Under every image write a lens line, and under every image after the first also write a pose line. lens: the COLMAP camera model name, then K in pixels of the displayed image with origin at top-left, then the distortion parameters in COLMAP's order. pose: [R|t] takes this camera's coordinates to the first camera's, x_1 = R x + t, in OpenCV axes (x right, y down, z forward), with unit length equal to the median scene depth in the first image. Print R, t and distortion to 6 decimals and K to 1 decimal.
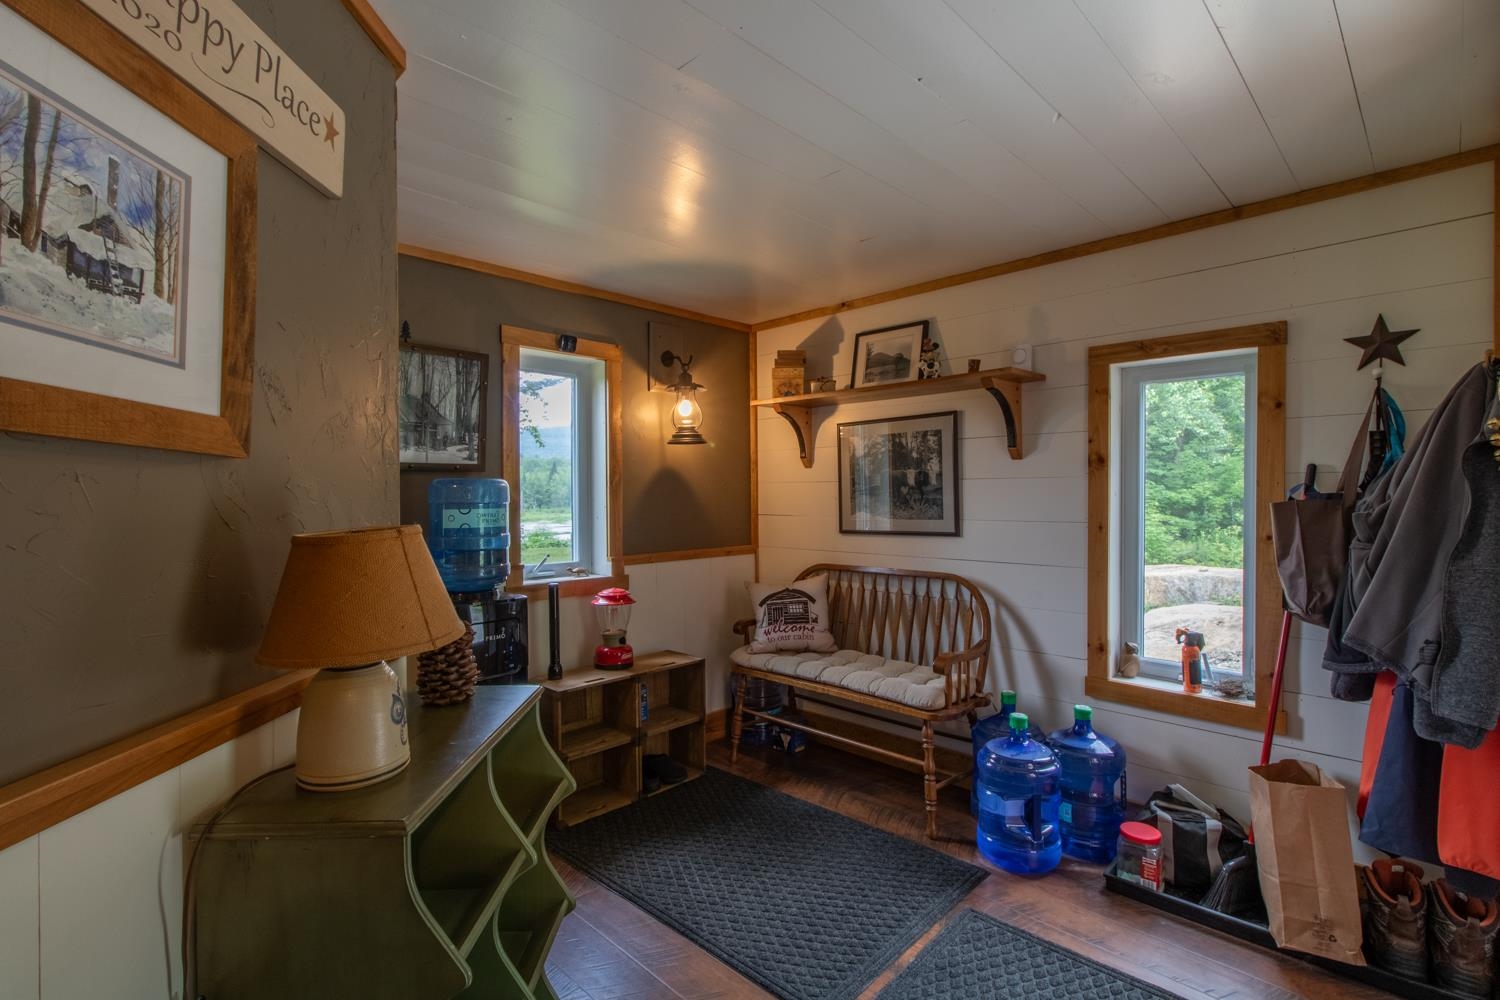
lens RADIAL K [[715.8, 0, 764.4], [0, 715.8, 497.6], [0, 0, 1]] dist [0.000670, 0.000115]
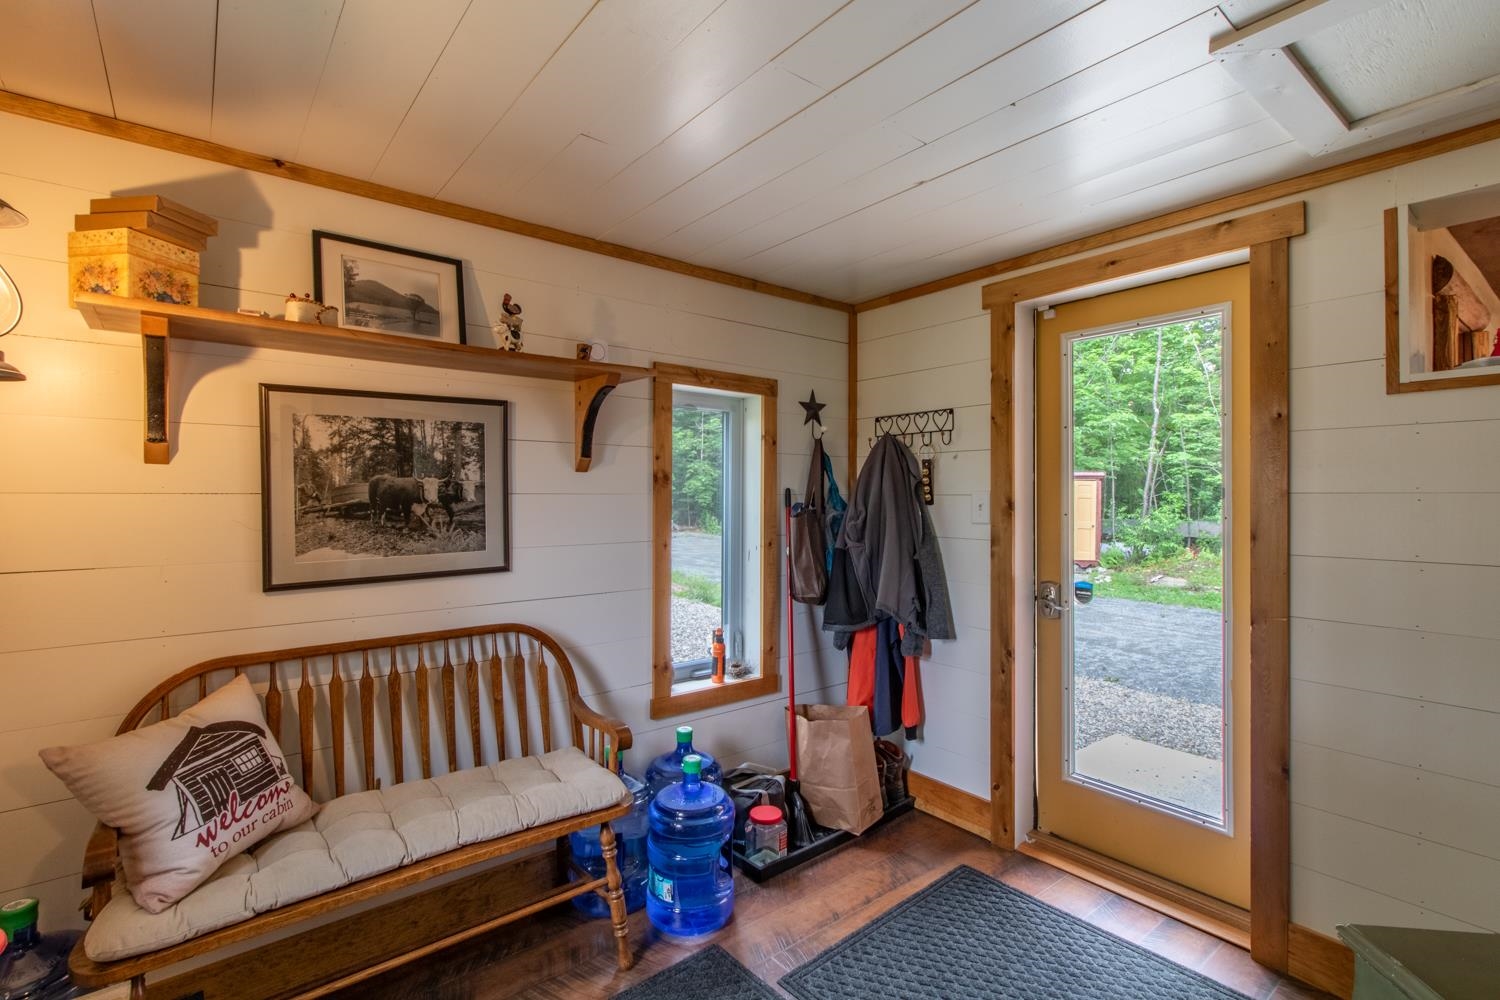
lens RADIAL K [[684.4, 0, 750.0], [0, 684.4, 500.0], [0, 0, 1]] dist [-0.000248, -0.000189]
pose [[0.118986, -0.000612, 0.992896, -0.394395], [0.006641, 0.999978, -0.000180, -0.017270], [-0.992874, 0.006615, 0.118987, 0.654883]]
